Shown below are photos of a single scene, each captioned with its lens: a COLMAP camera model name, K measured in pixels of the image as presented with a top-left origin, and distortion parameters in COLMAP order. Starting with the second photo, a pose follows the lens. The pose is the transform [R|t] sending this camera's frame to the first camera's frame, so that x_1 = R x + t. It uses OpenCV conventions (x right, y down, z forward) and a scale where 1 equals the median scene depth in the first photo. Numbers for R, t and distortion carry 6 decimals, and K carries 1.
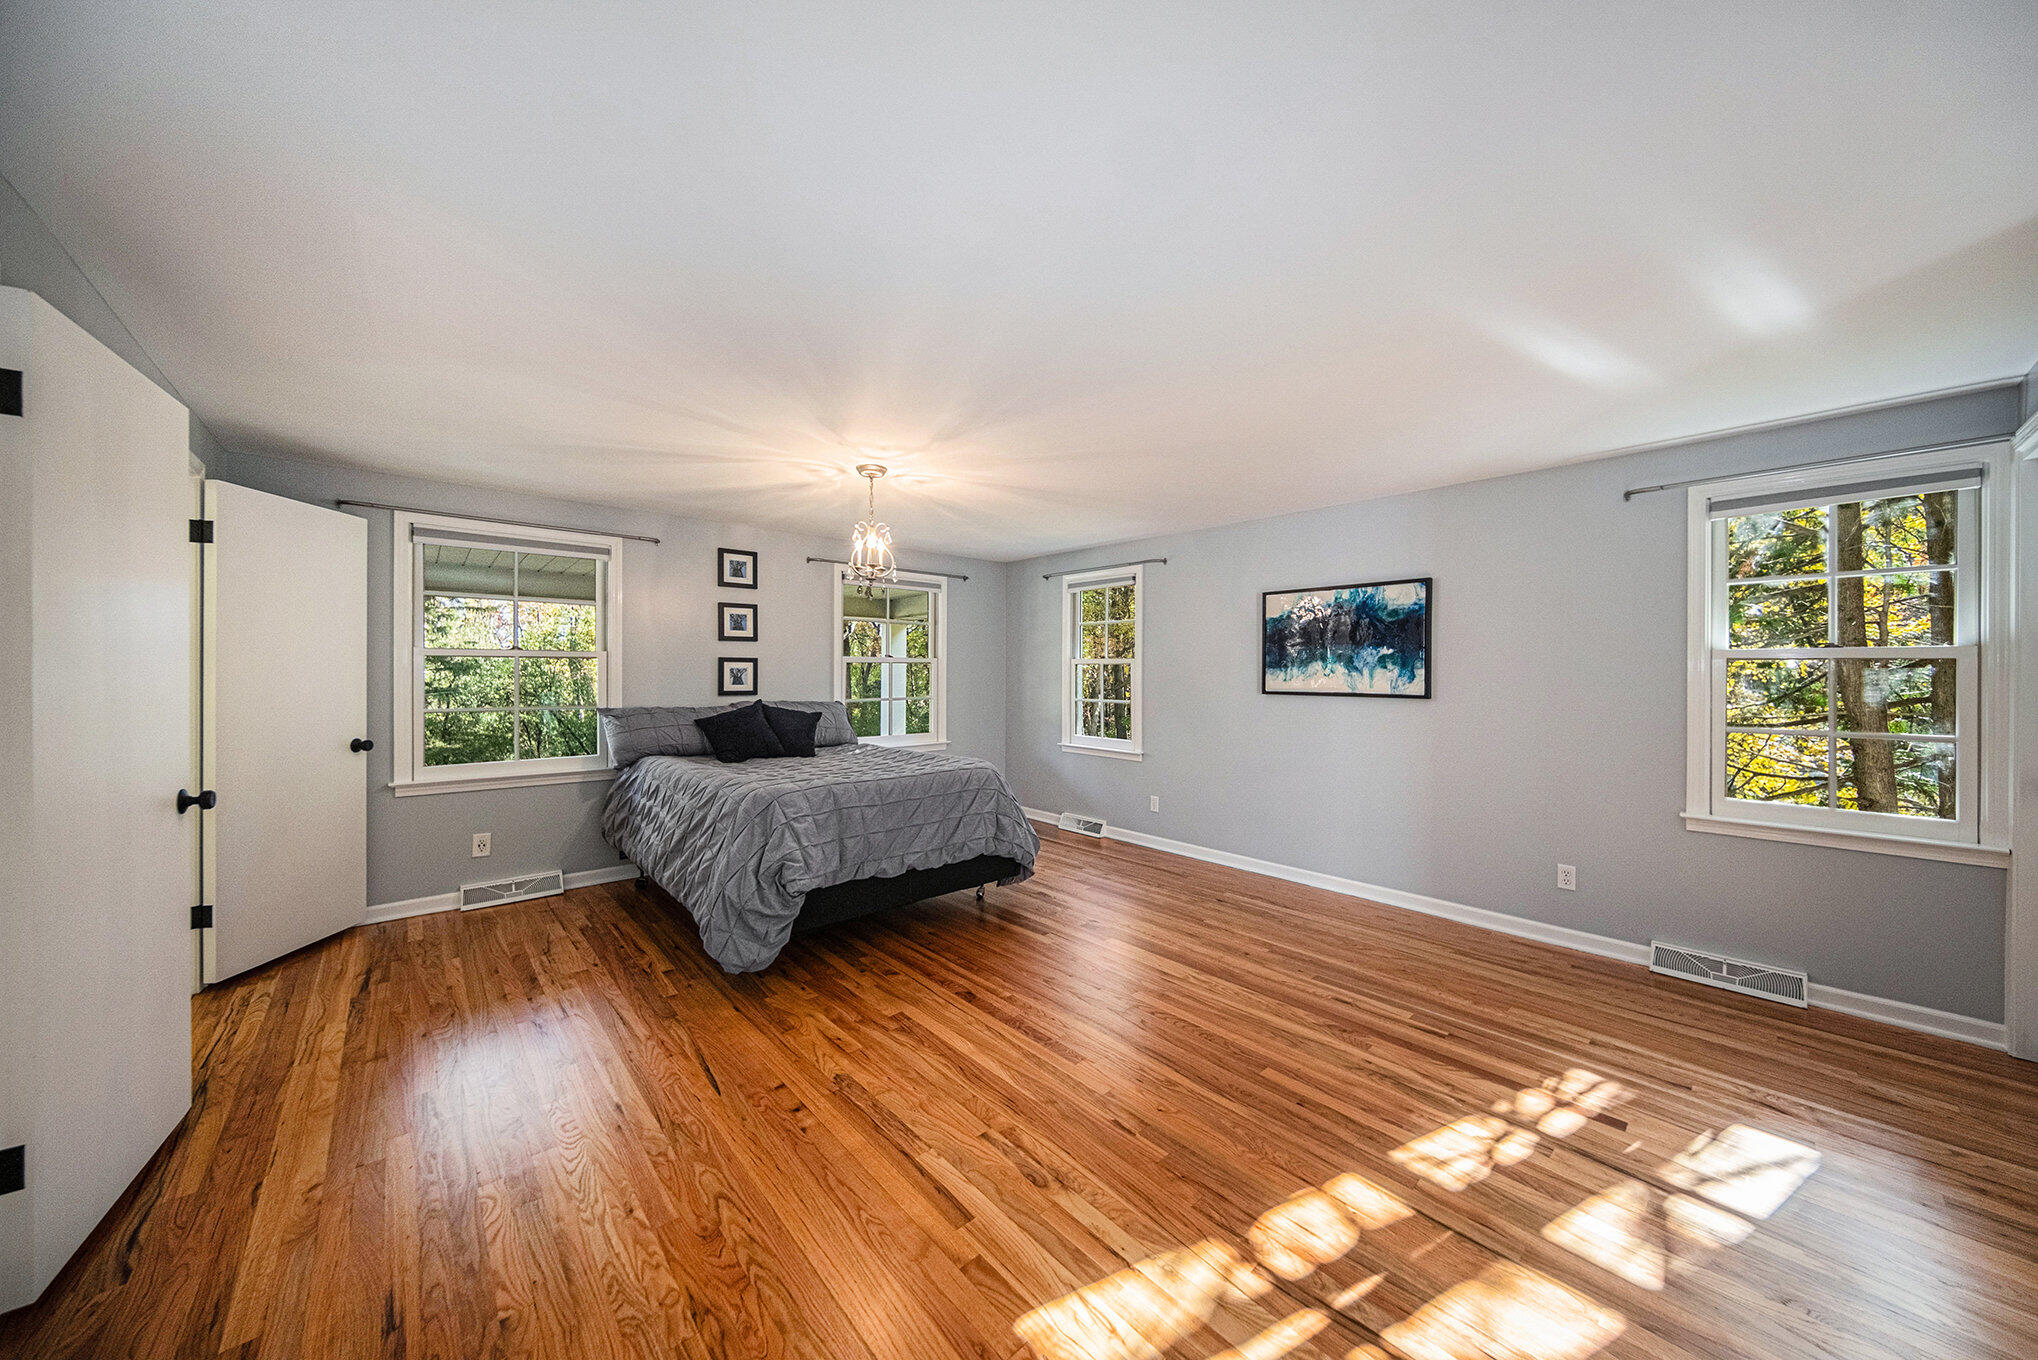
lens RADIAL K [[695.6, 0, 1024.2], [0, 695.6, 679.3], [0, 0, 1]] dist [-0.001142, -0.000396]
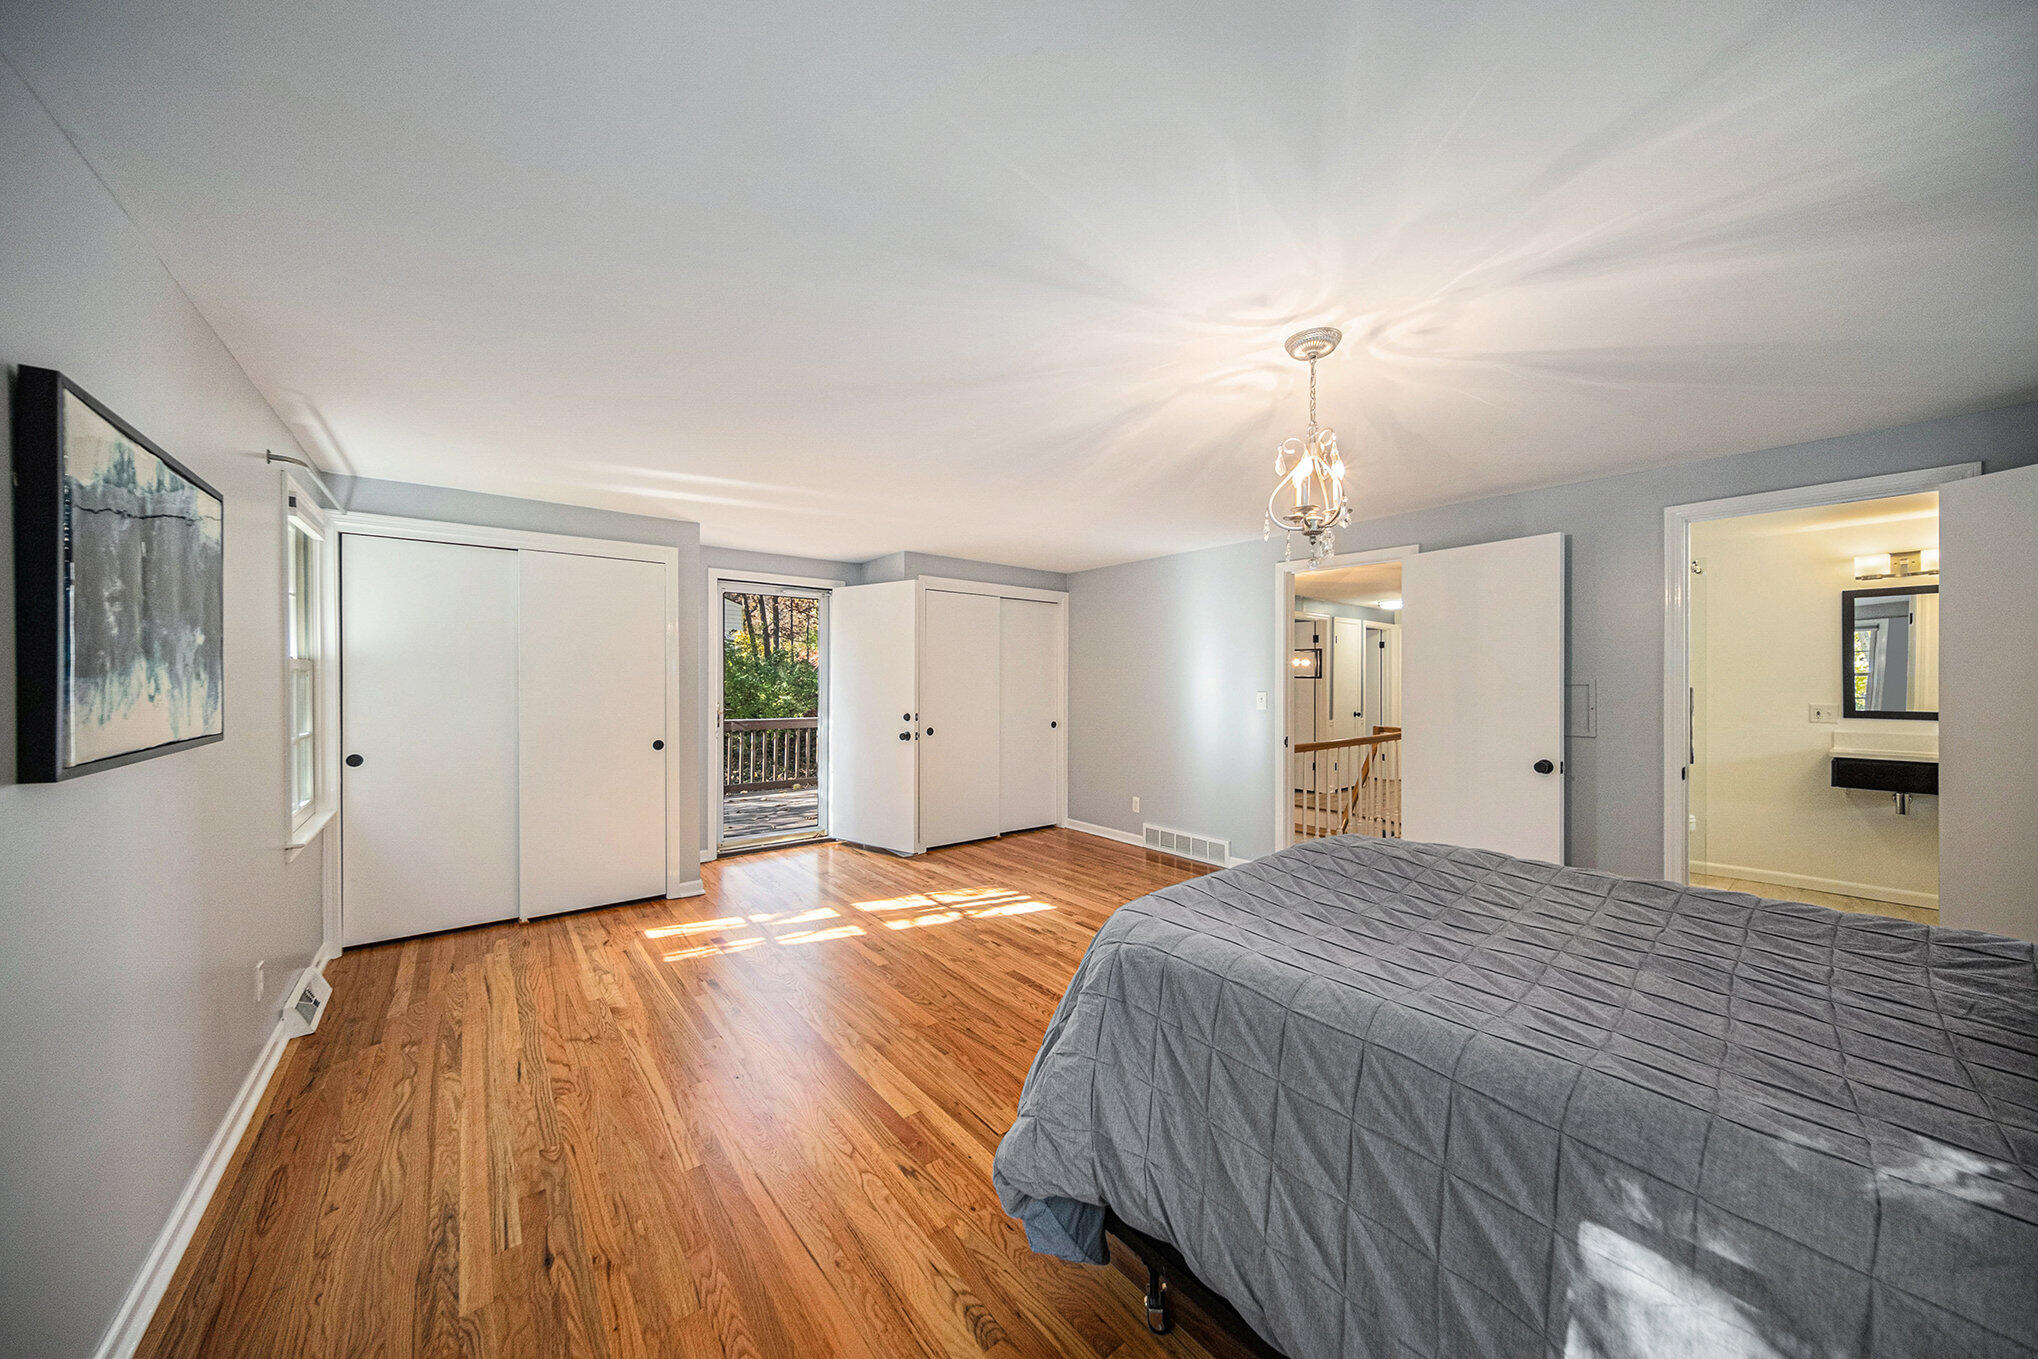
lens RADIAL K [[695.6, 0, 1024.2], [0, 695.6, 678.8], [0, 0, 1]] dist [-0.001142, -0.000396]
pose [[-0.998085, -0.007988, 0.061335, -0.031092], [-0.007720, 0.999960, 0.004593, -0.041102], [-0.061369, 0.004111, -0.998107, 2.811589]]
